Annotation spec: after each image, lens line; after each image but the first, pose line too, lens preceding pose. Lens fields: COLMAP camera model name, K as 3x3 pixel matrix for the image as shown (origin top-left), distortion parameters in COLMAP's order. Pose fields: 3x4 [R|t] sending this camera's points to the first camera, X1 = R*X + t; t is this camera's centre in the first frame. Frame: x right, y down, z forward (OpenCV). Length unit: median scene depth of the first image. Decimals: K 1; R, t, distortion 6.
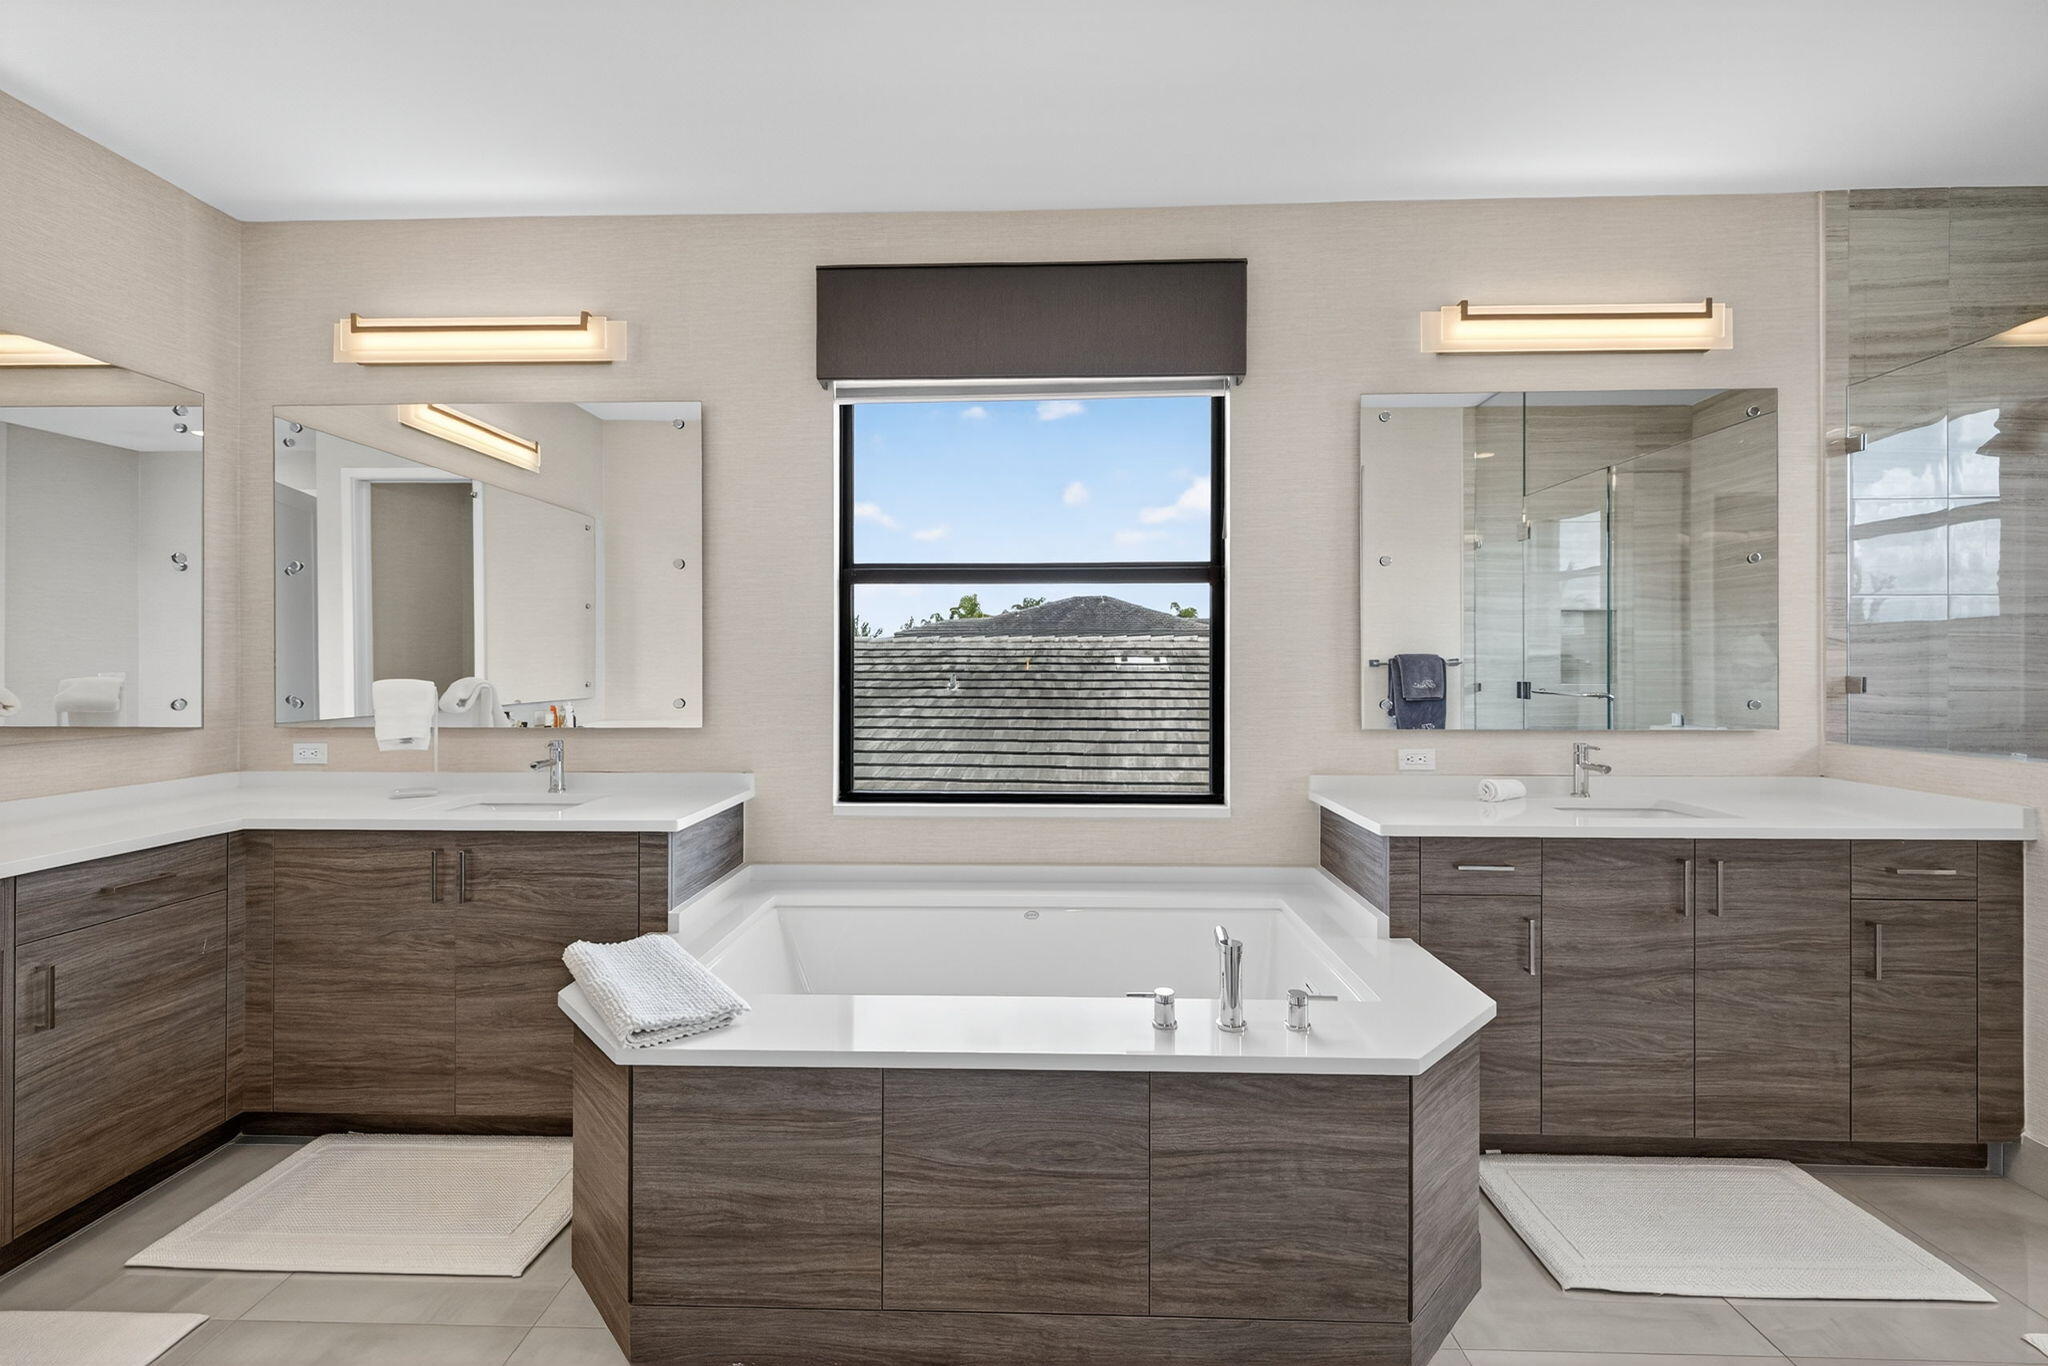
lens RADIAL K [[852.8, 0, 1024.5], [0, 852.8, 666.9], [0, 0, 1]] dist [0.006777, -0.001619]
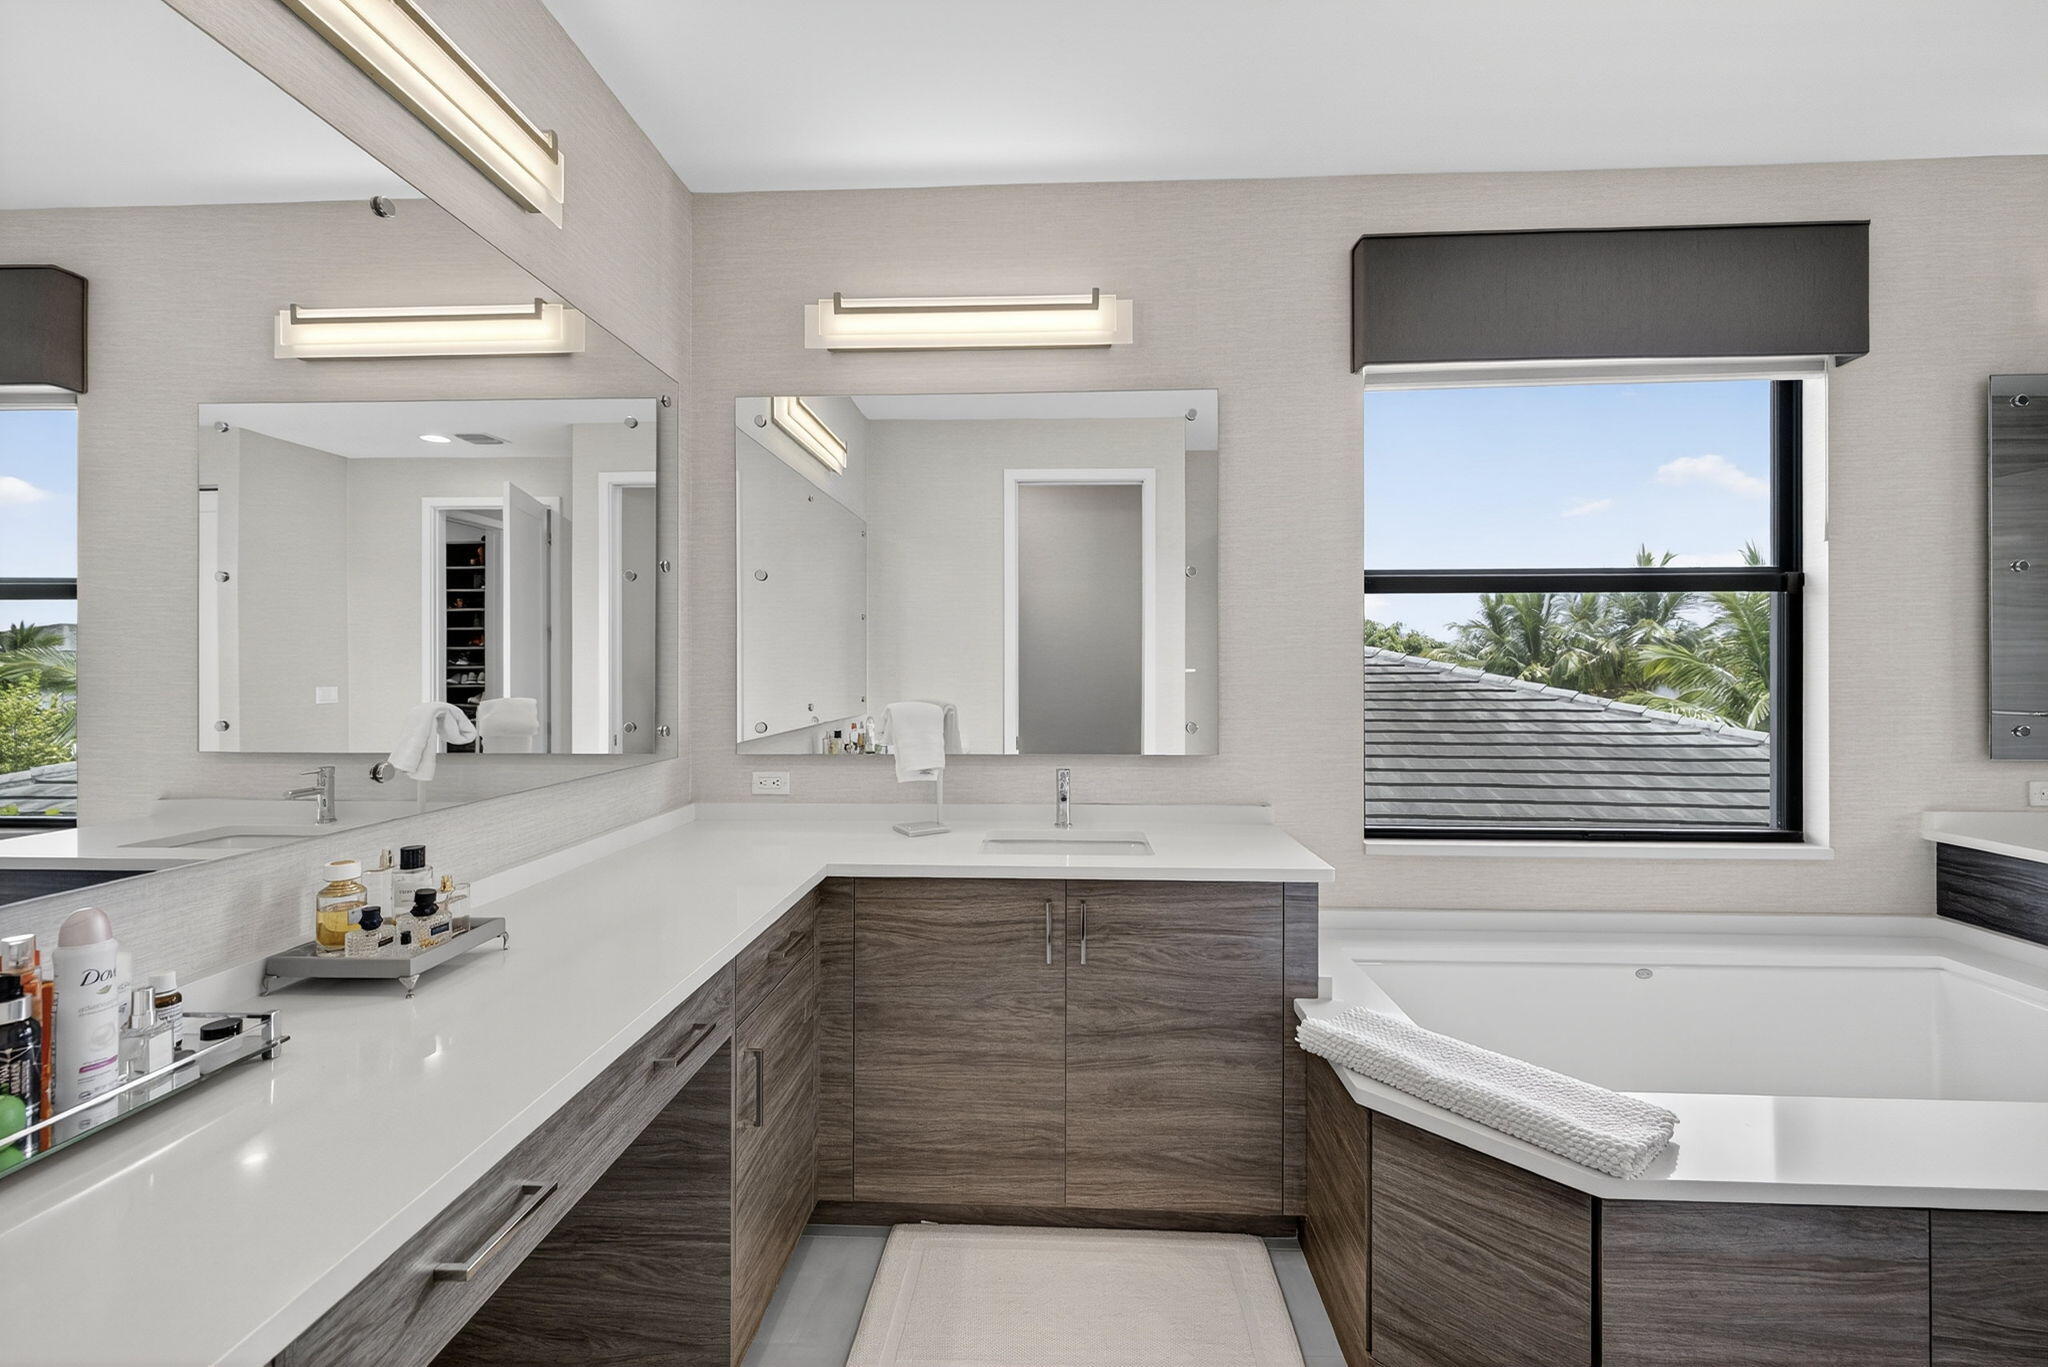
lens RADIAL K [[852.8, 0, 1022.6], [0, 852.8, 669.2], [0, 0, 1]] dist [0.006777, -0.001619]
pose [[0.999895, -0.000297, -0.014517, -0.694076], [0.000236, 0.999991, -0.004200, -0.017927], [0.014518, 0.004196, 0.999886, 0.131222]]
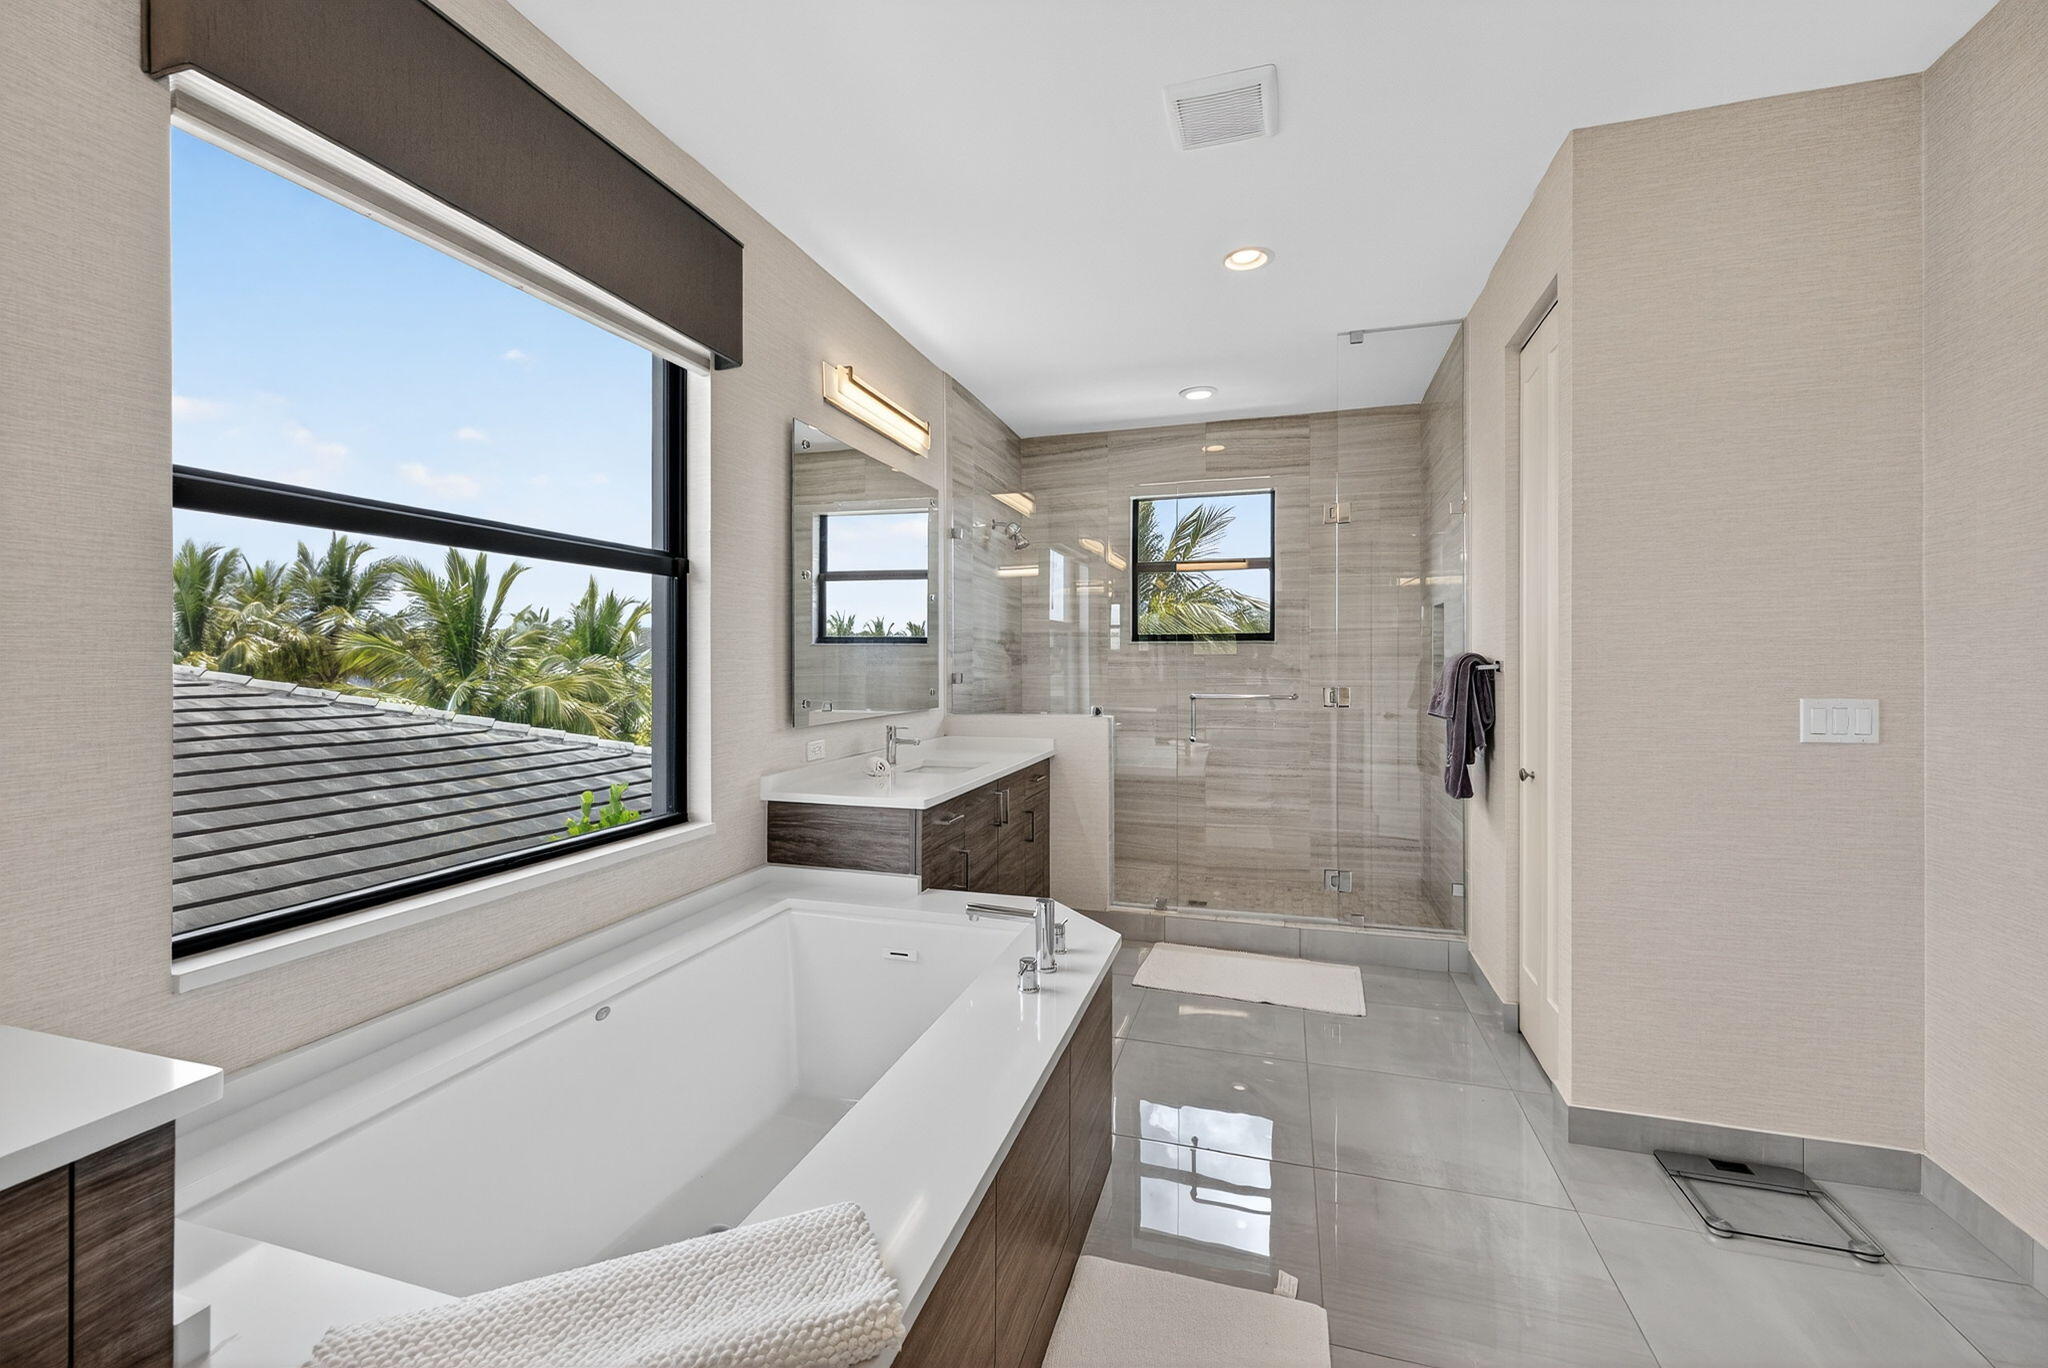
lens RADIAL K [[852.8, 0, 1021.1], [0, 852.8, 662.5], [0, 0, 1]] dist [0.006777, -0.001619]
pose [[0.266314, -0.001620, 0.963885, -0.680852], [0.002473, 0.999996, 0.000998, -0.011145], [-0.963883, 0.002118, 0.266317, 0.519783]]
